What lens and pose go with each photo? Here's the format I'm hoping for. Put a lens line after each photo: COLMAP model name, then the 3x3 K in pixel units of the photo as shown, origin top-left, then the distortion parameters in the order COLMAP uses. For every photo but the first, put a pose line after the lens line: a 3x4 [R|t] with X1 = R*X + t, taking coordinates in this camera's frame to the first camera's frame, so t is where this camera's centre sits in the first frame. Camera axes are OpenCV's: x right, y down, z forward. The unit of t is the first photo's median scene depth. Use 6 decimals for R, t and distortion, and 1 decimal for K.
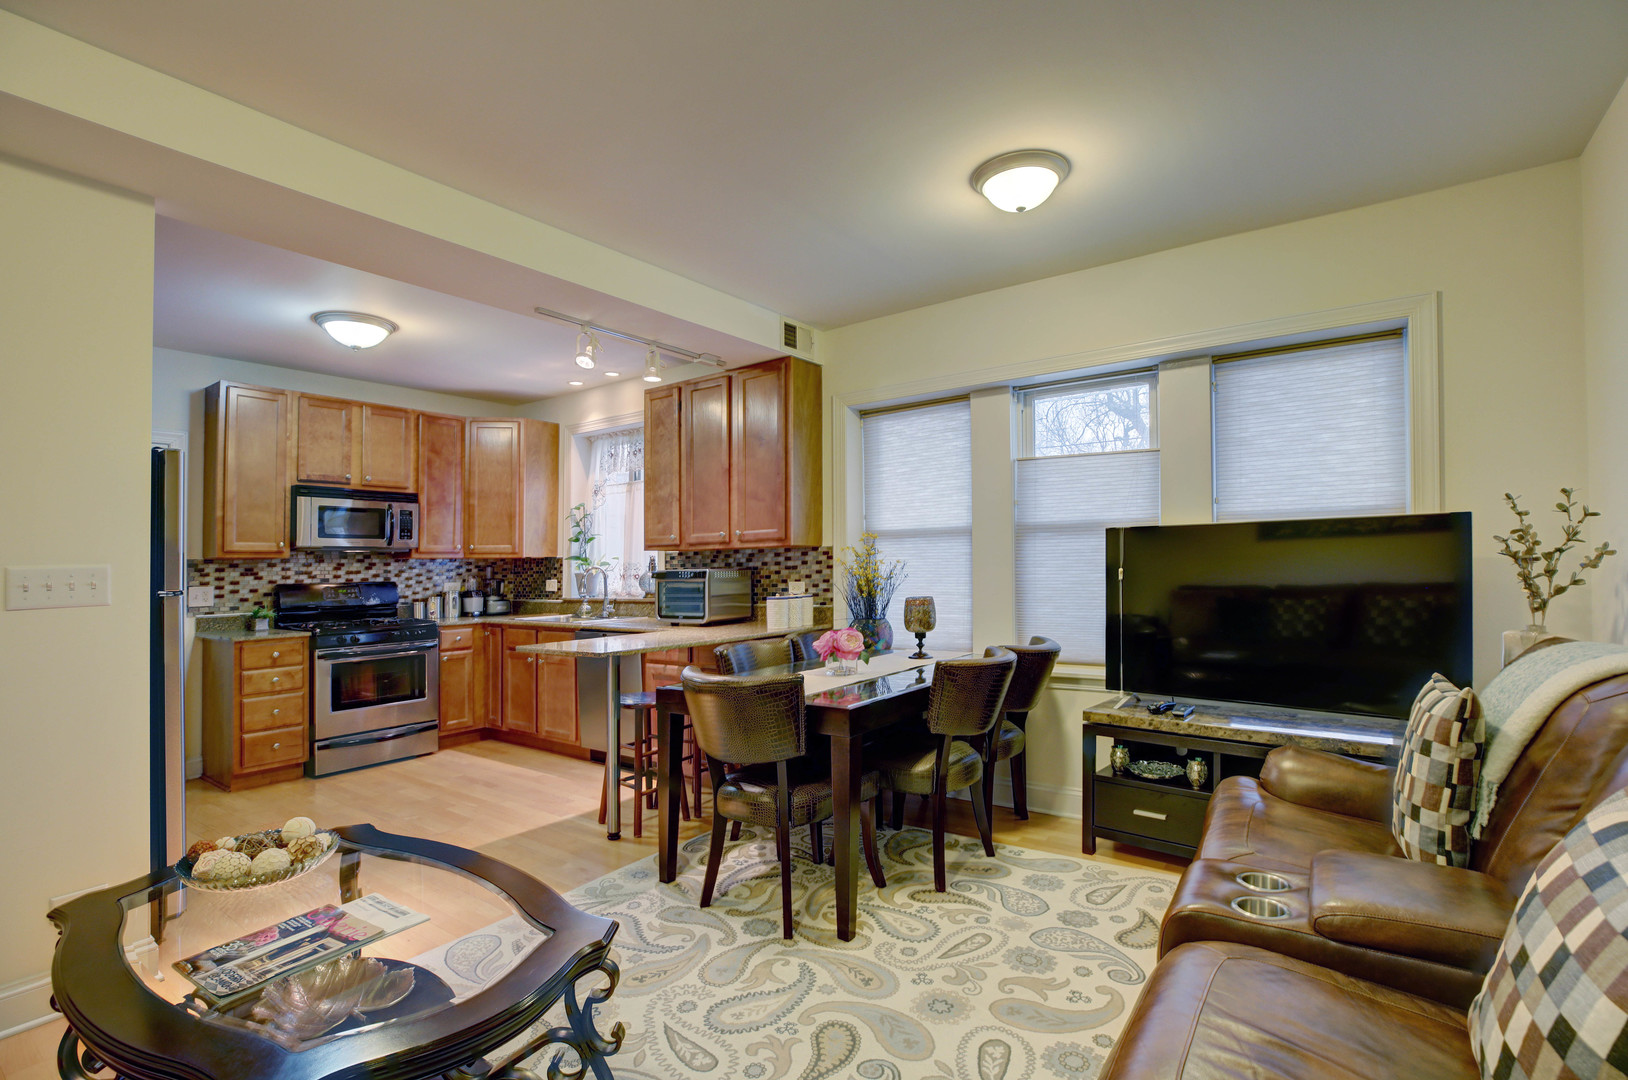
lens RADIAL K [[753.4, 0, 850.3], [0, 753.4, 533.7], [0, 0, 1]] dist [-0.036814, 0.011423]
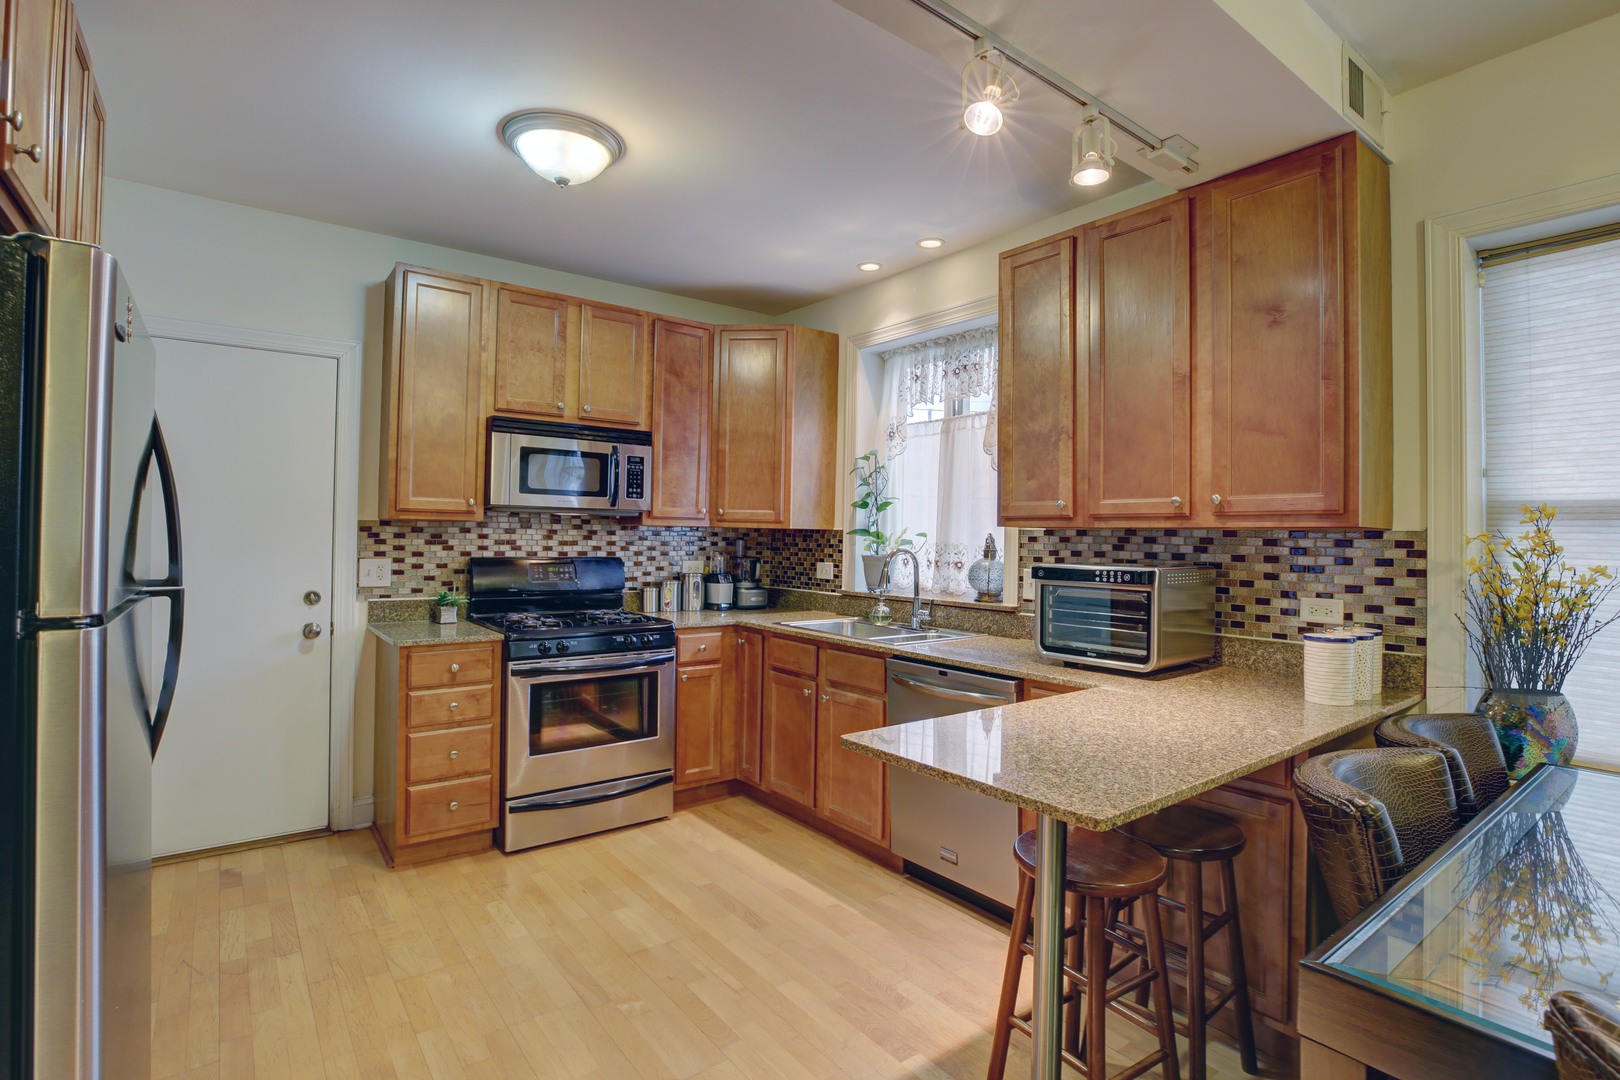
lens RADIAL K [[775.6, 0, 832.2], [0, 775.6, 530.9], [0, 0, 1]] dist [-0.038104, 0.013981]
pose [[0.955546, 0.033451, -0.292939, -0.233552], [-0.022685, 0.998939, 0.040075, 0.005514], [0.293969, -0.031648, 0.955291, 0.406796]]
